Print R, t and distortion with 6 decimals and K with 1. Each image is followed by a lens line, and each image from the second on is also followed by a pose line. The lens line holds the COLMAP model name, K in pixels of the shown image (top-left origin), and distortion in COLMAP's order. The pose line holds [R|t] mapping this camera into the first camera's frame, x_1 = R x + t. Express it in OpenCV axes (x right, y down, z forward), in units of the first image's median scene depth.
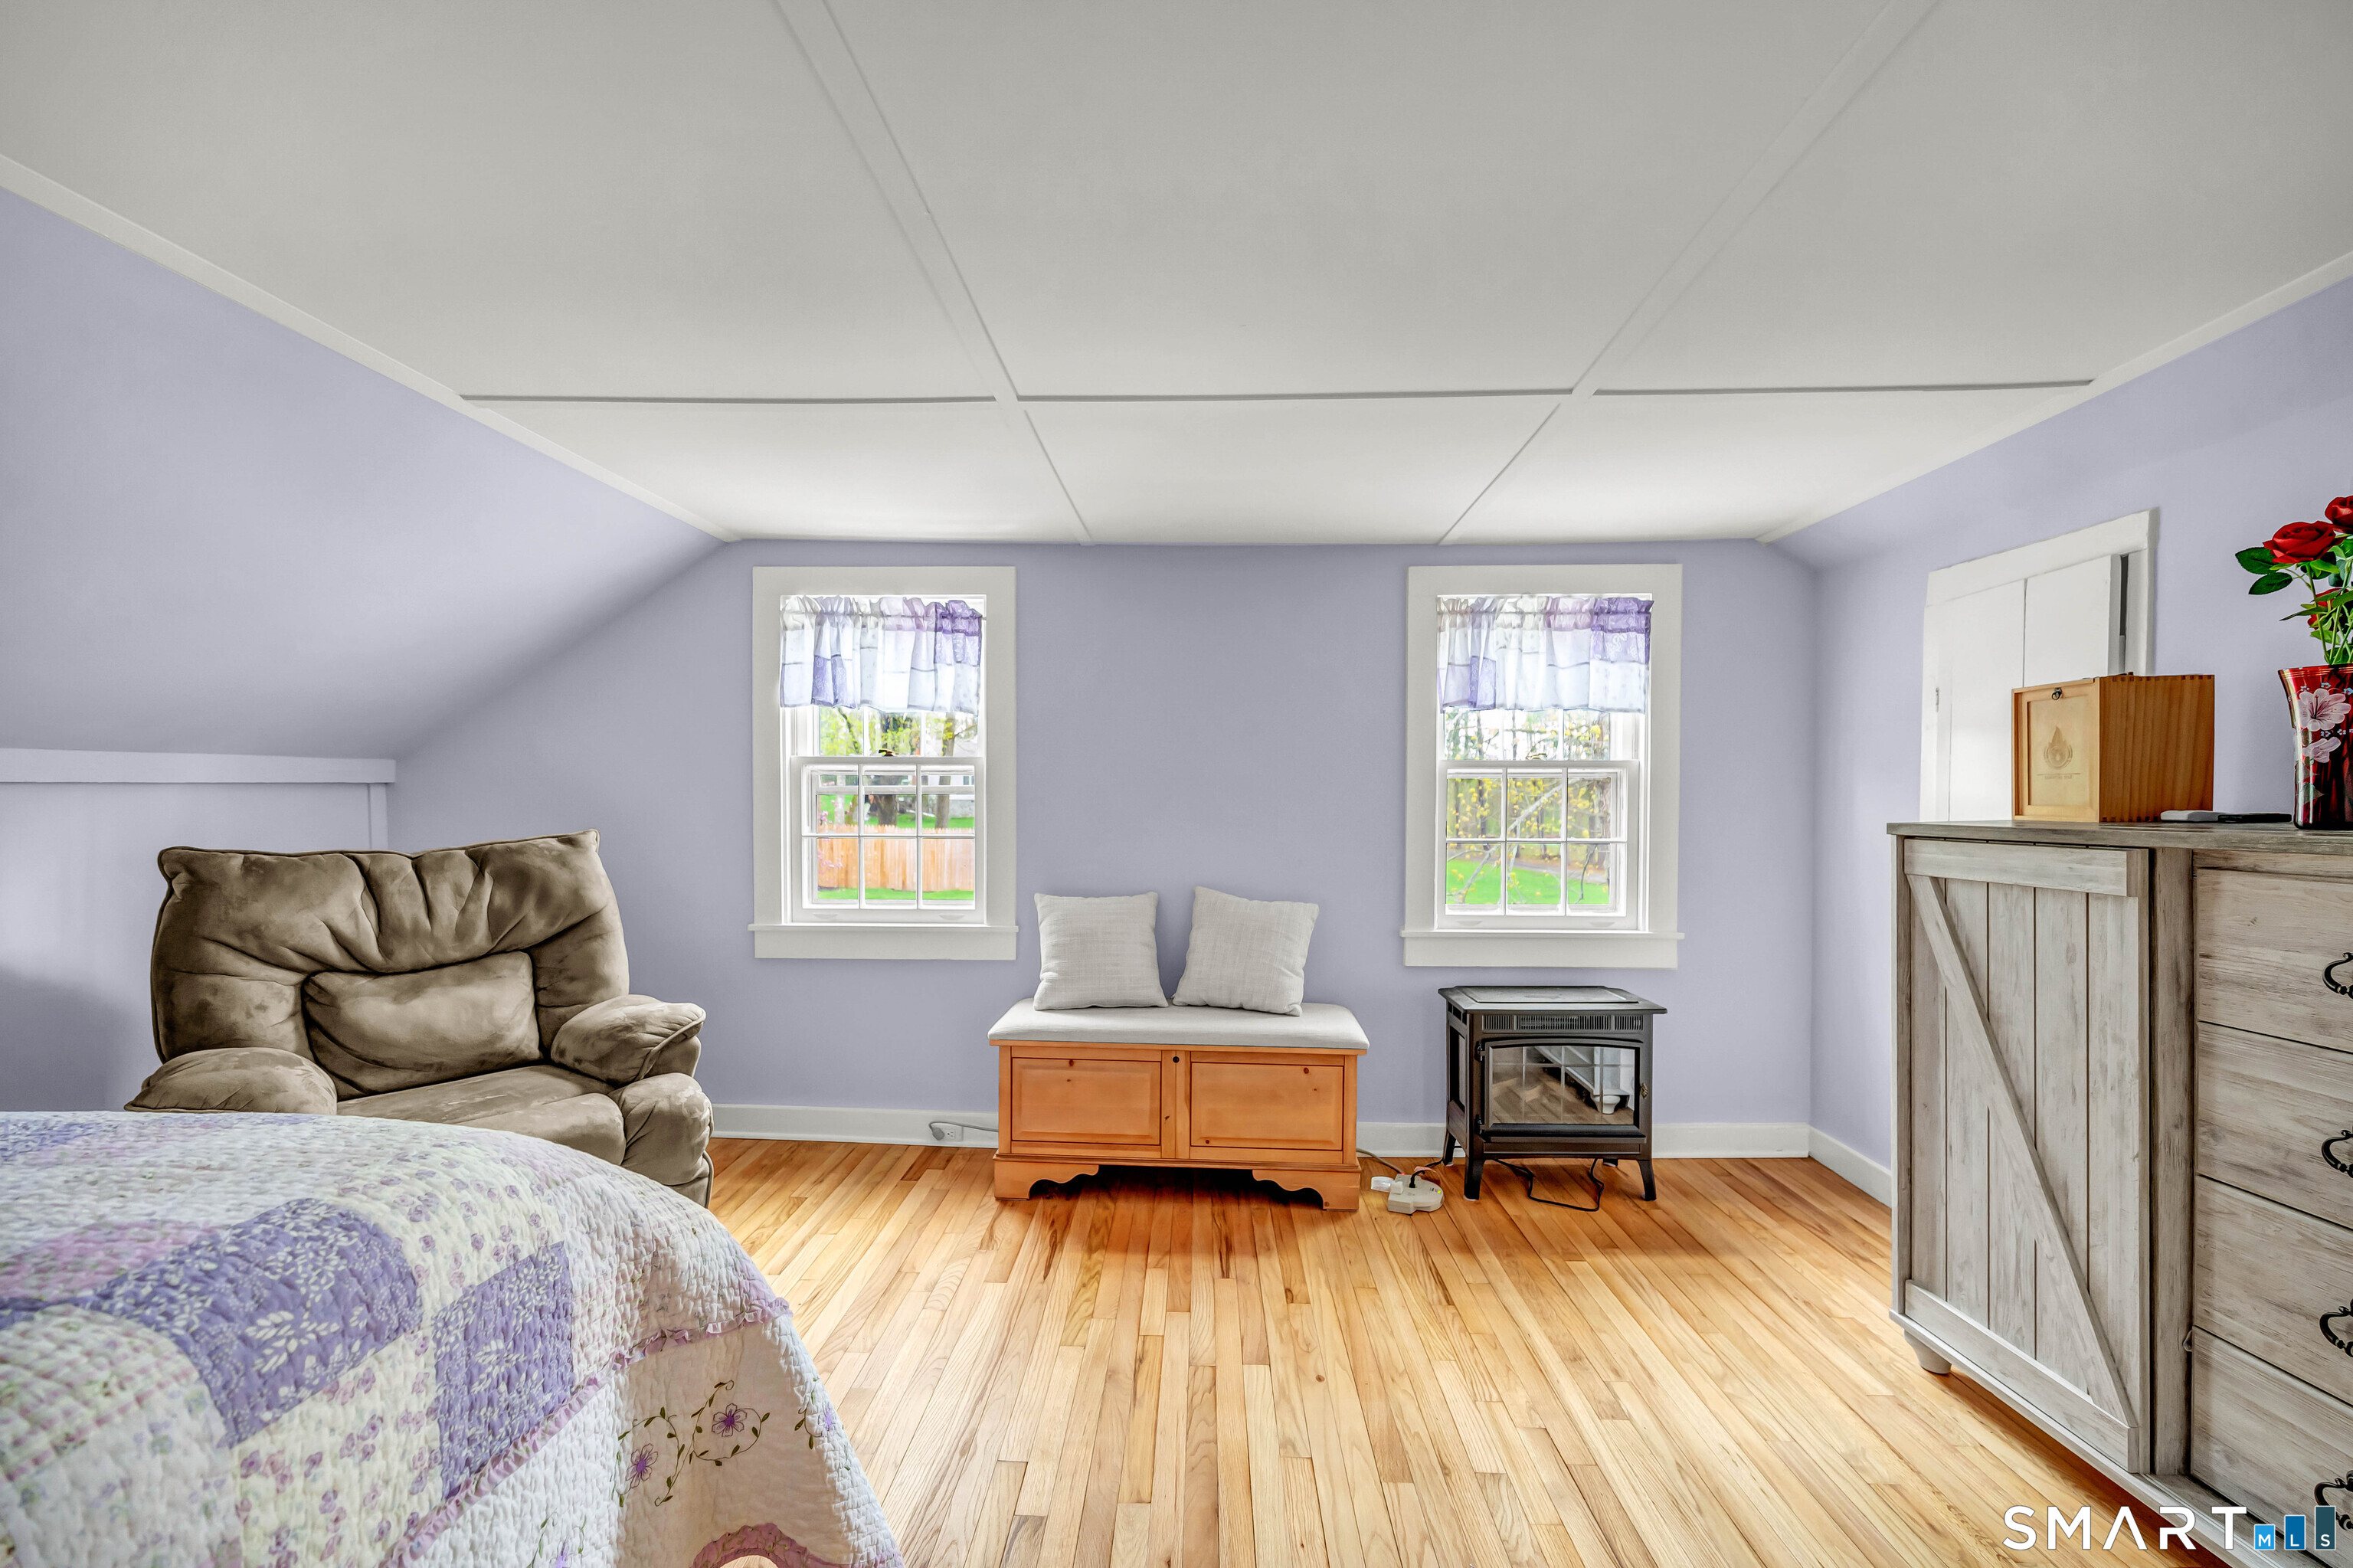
lens RADIAL K [[931.2, 0, 1172.3], [0, 931.2, 812.7], [0, 0, 1]] dist [-0.001175, -0.000067]
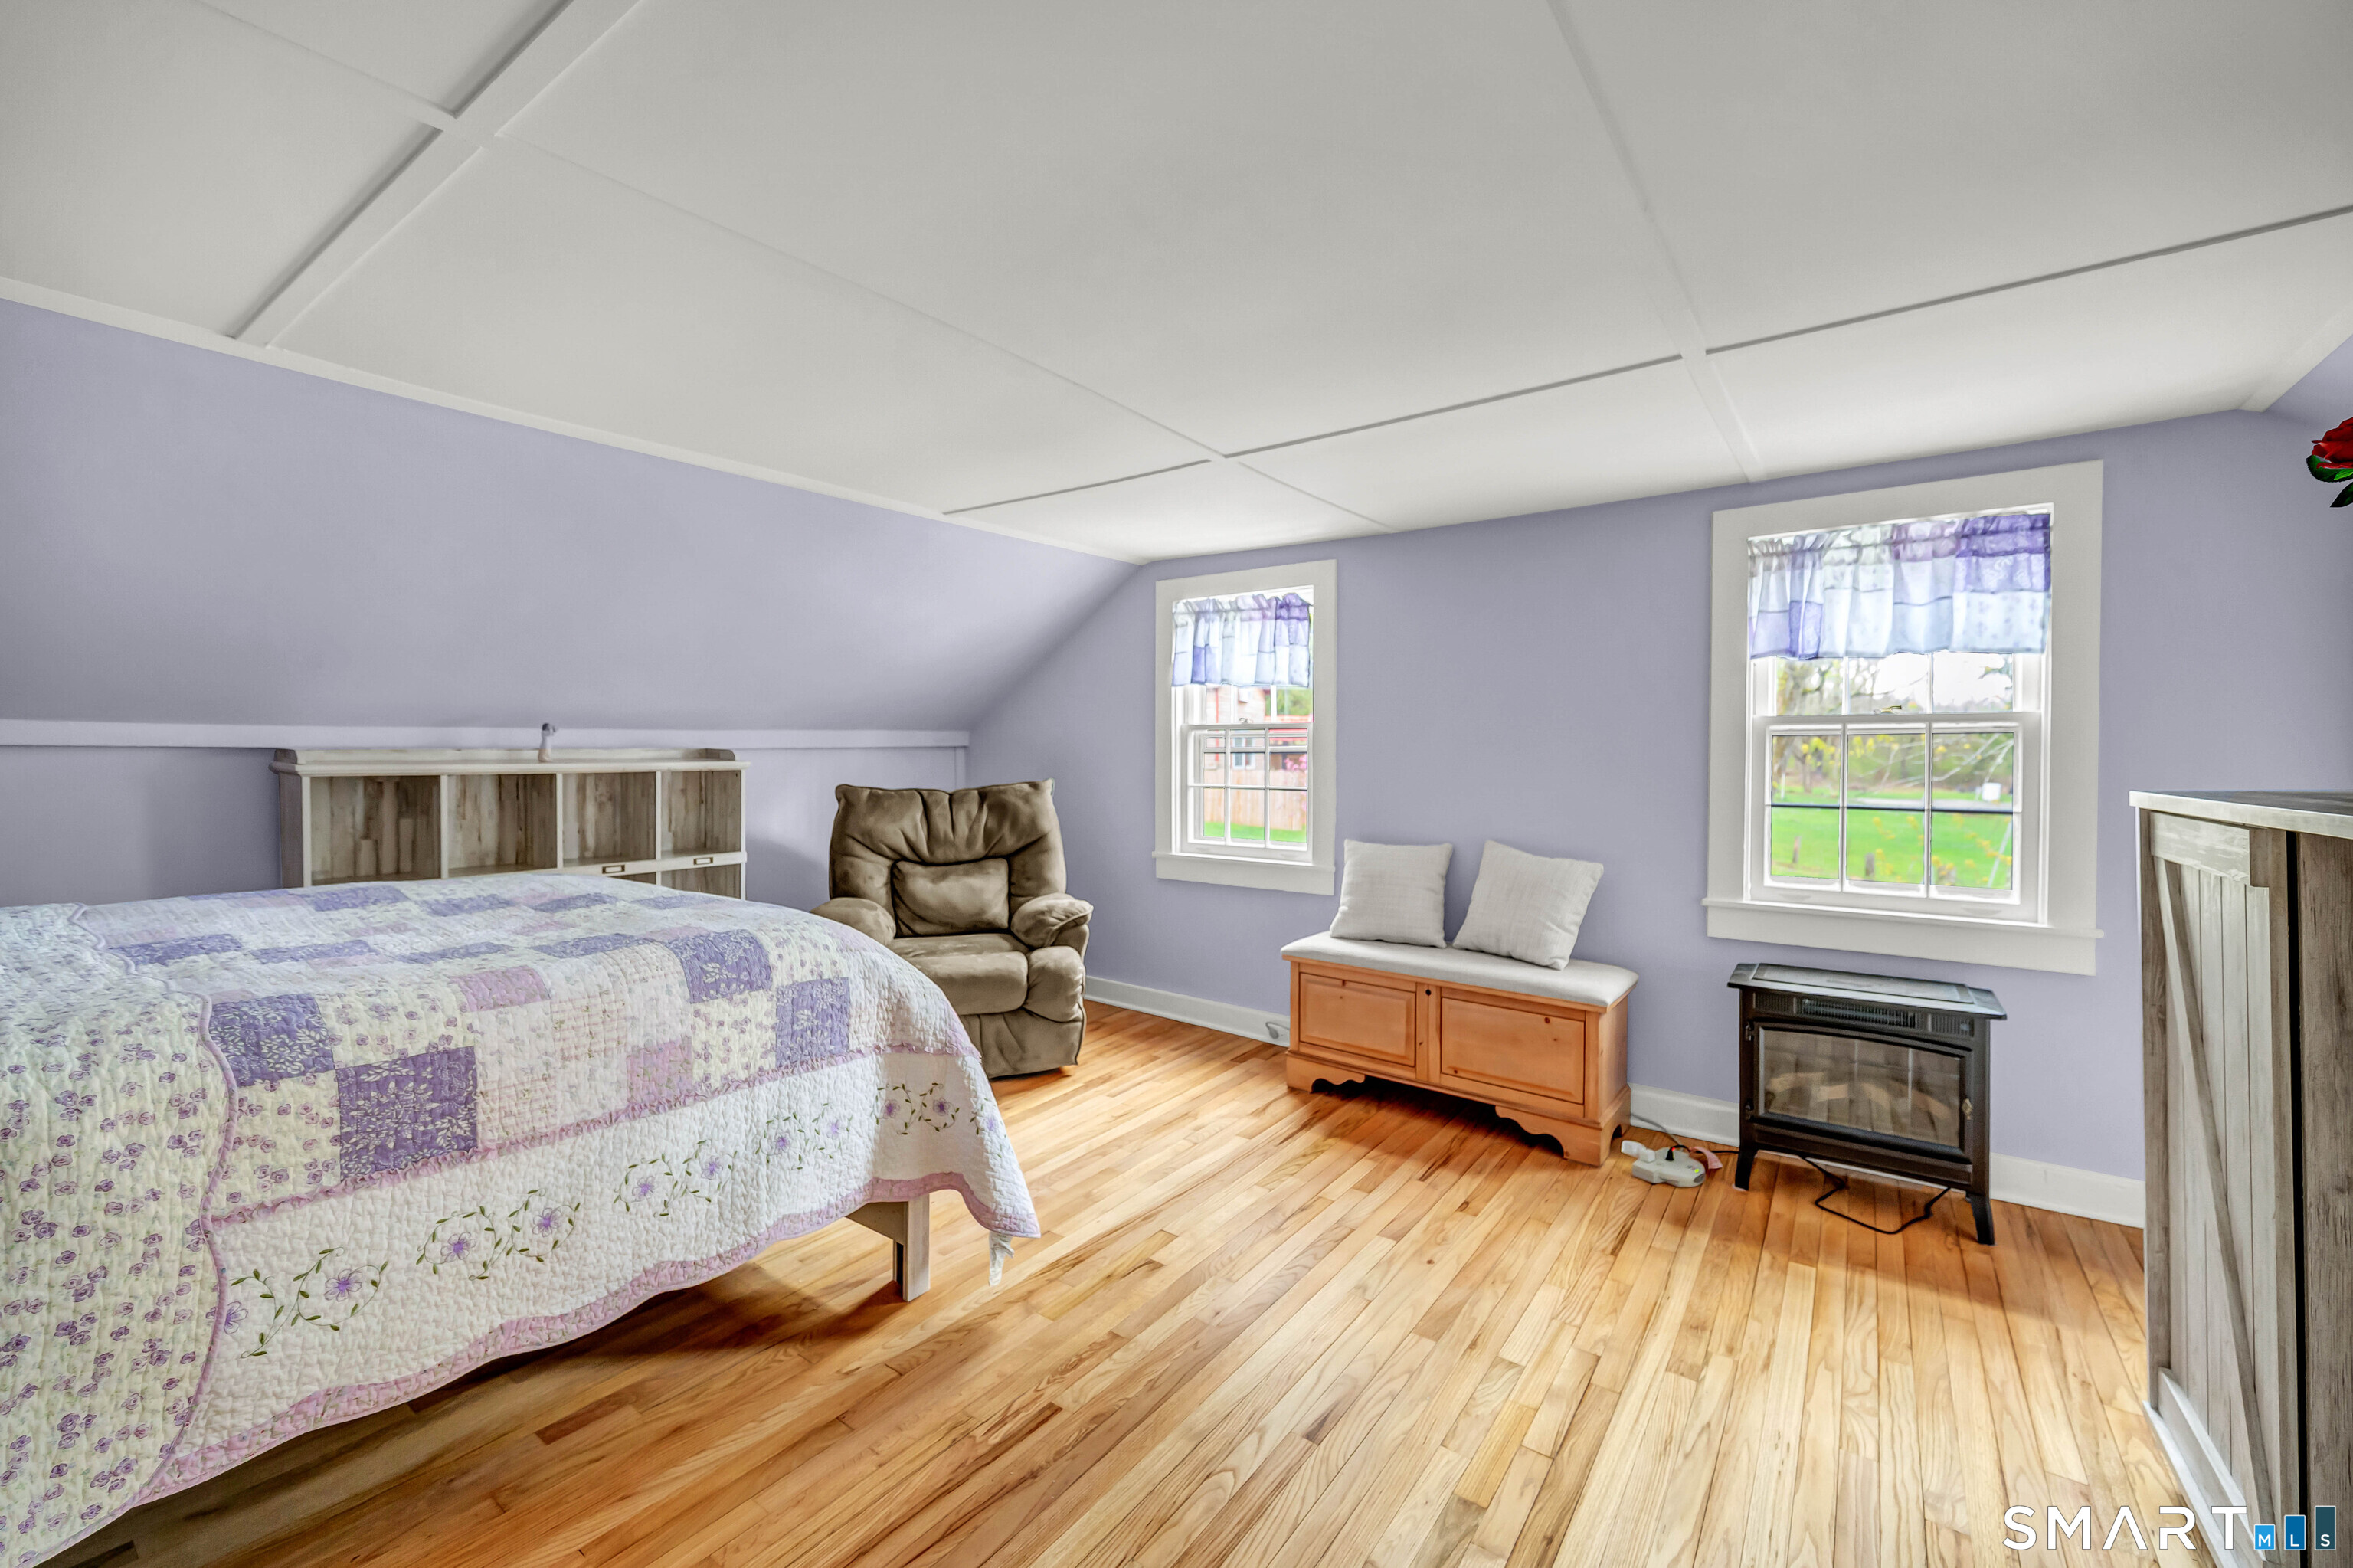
lens RADIAL K [[957.3, 0, 1182.1], [0, 957.3, 761.3], [0, 0, 1]] dist [-0.001200, -0.000210]
pose [[0.822645, 0.004747, -0.568536, 0.423005], [-0.009369, 0.999943, -0.005208, -0.002341], [0.568478, 0.009610, 0.822642, -0.114558]]
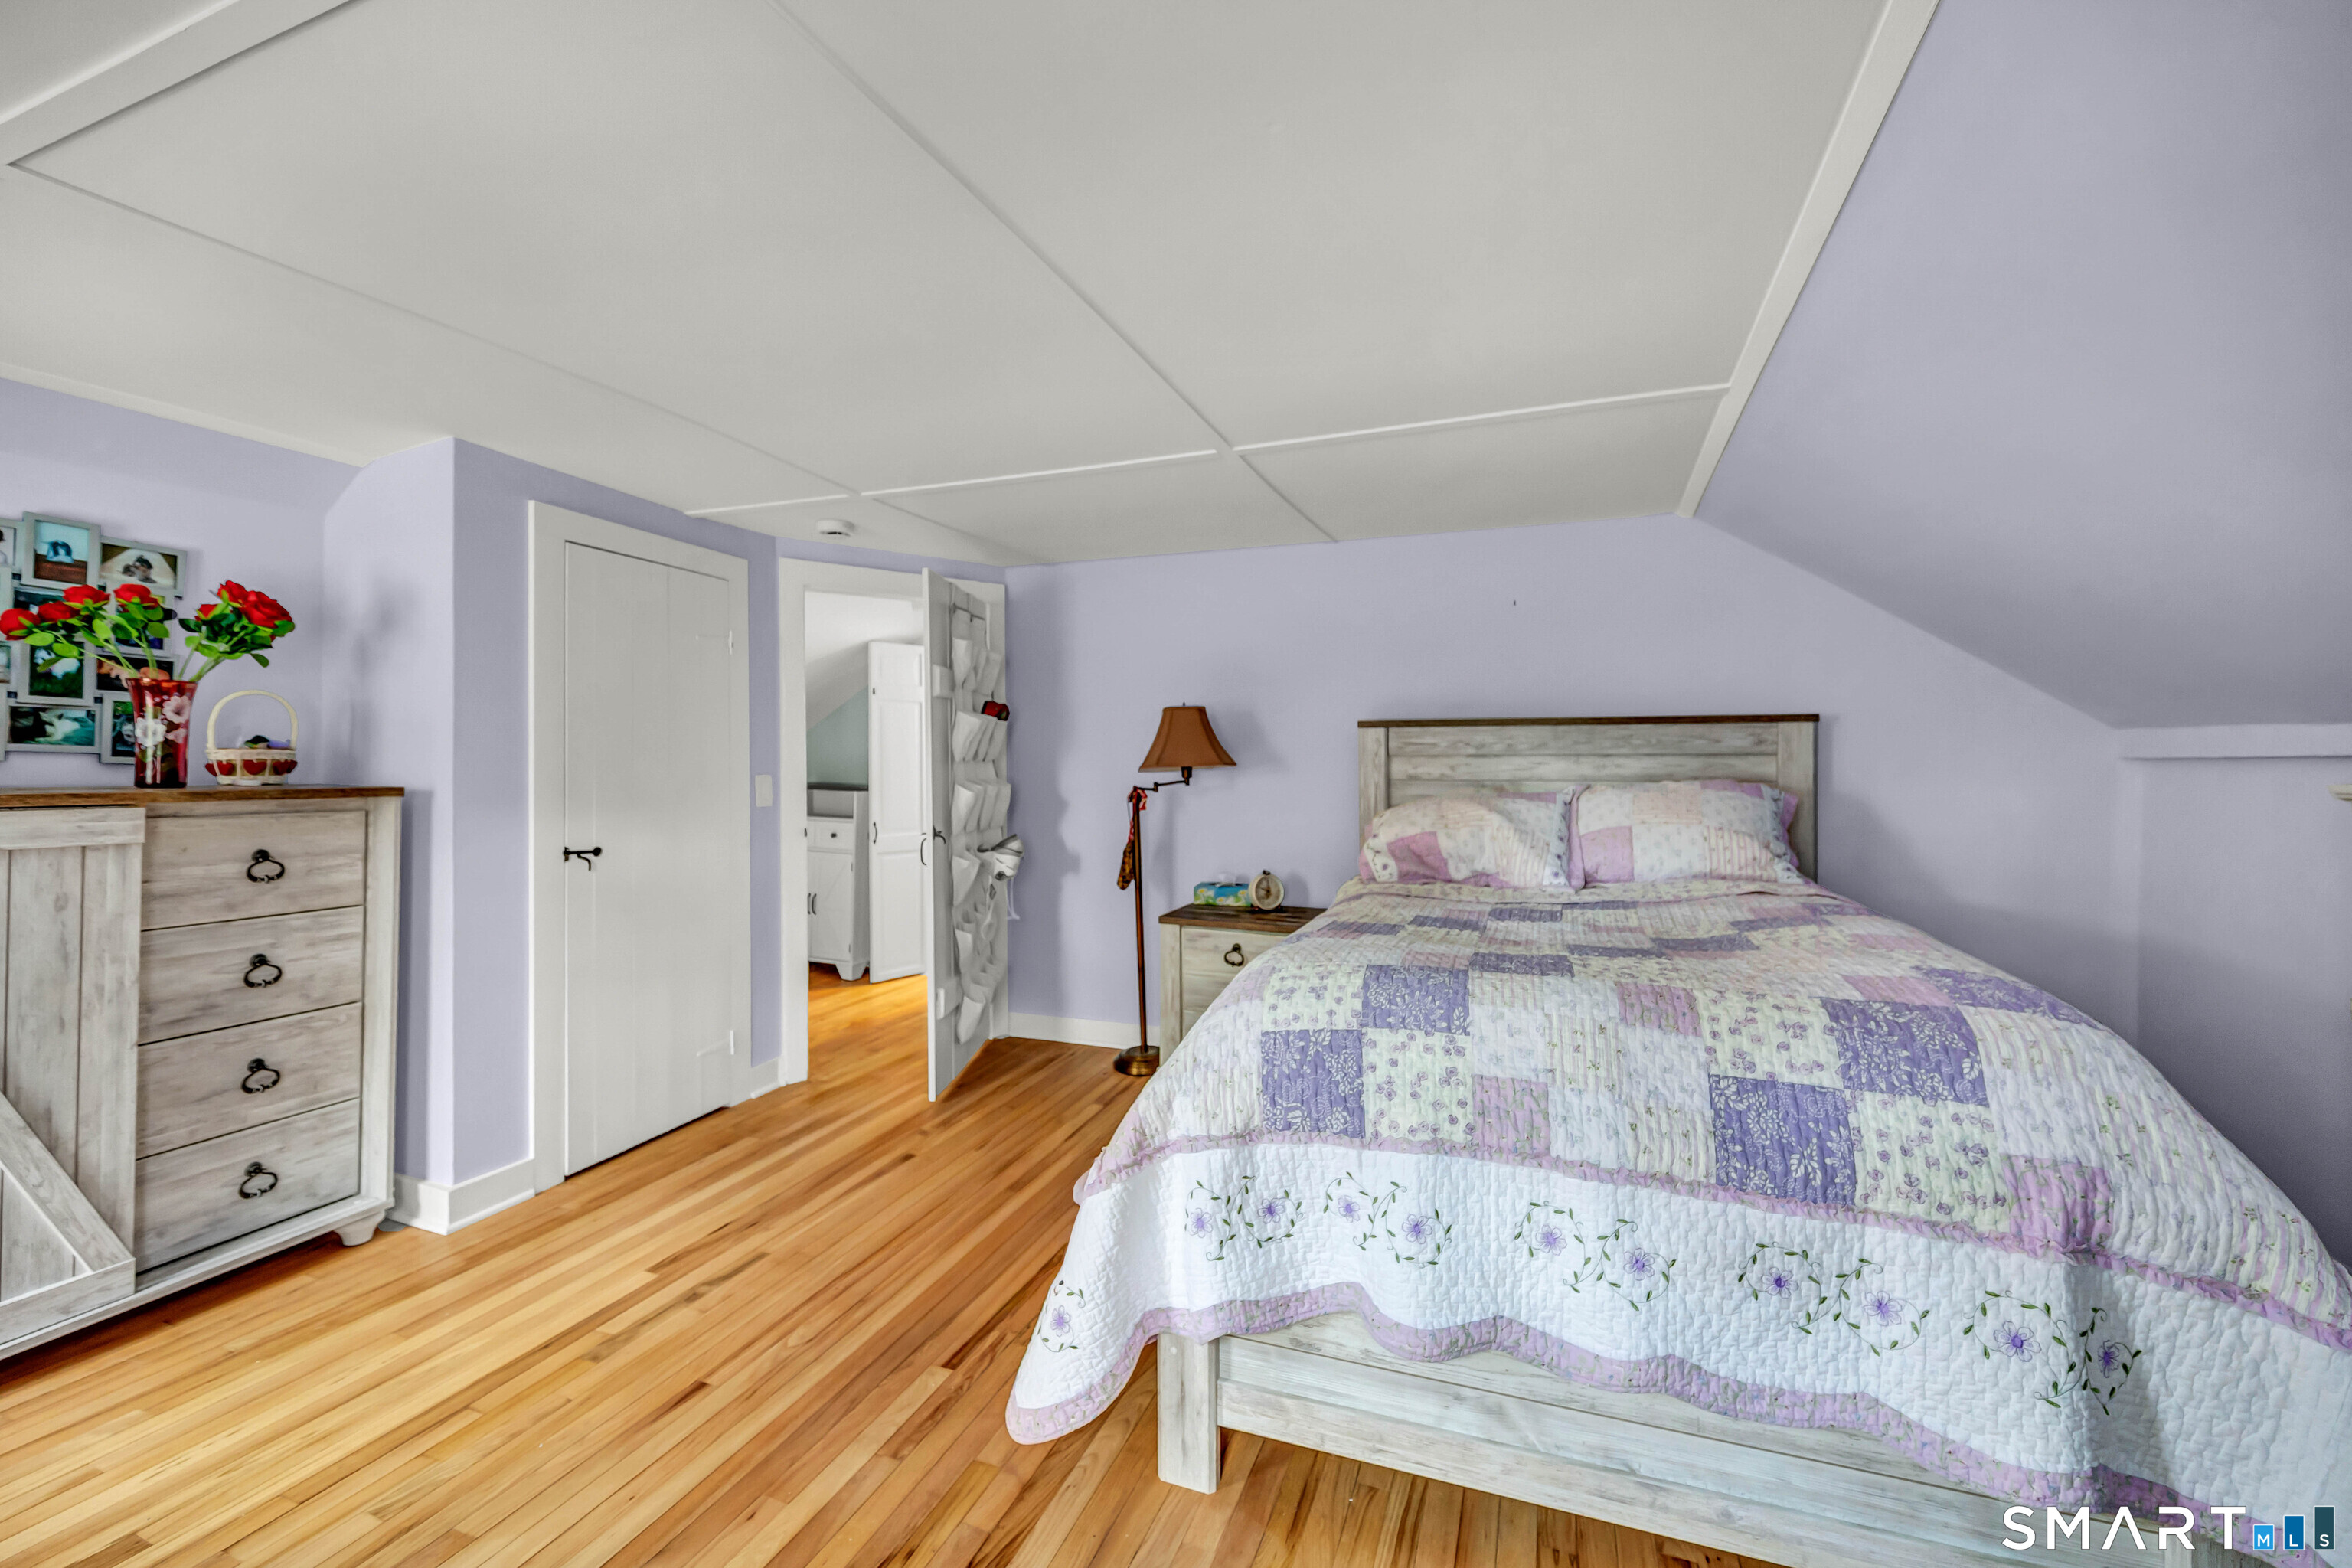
lens RADIAL K [[956.8, 0, 1181.6], [0, 956.8, 761.3], [0, 0, 1]] dist [-0.001200, -0.000210]
pose [[-0.939986, 0.004471, 0.341185, -0.460120], [0.007091, 0.999954, 0.006432, -0.012419], [-0.341140, 0.008465, -0.939974, 1.027421]]
